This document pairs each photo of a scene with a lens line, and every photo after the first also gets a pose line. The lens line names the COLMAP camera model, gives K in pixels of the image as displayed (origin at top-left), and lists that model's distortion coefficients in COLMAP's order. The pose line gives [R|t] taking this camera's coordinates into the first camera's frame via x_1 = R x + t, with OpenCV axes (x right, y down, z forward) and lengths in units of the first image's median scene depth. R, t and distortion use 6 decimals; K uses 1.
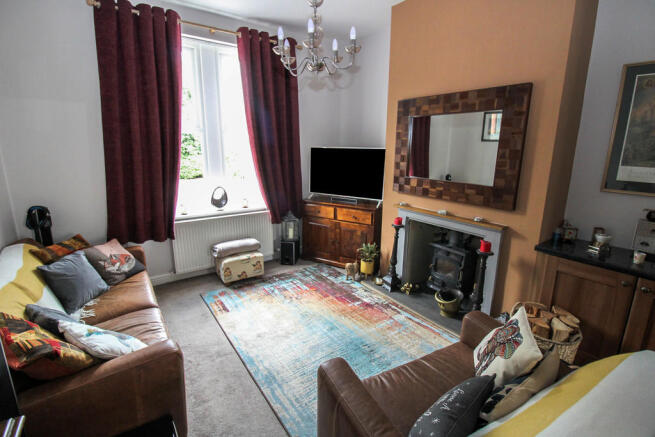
lens RADIAL K [[307.2, 0, 327.3], [0, 307.2, 208.7], [0, 0, 1]] dist [-0.000576, -0.000285]
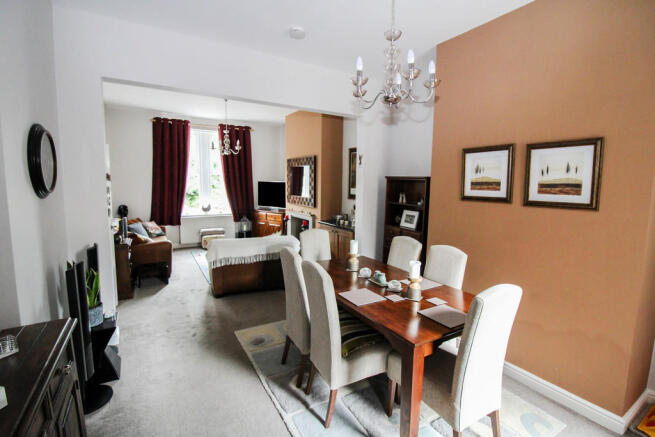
lens RADIAL K [[307.2, 0, 327.3], [0, 307.2, 208.7], [0, 0, 1]] dist [-0.000576, -0.000285]
pose [[0.996644, 0.011248, -0.081083, 0.613771], [-0.020353, 0.993460, -0.112350, 0.193975], [0.079289, 0.113623, 0.990355, -0.920623]]
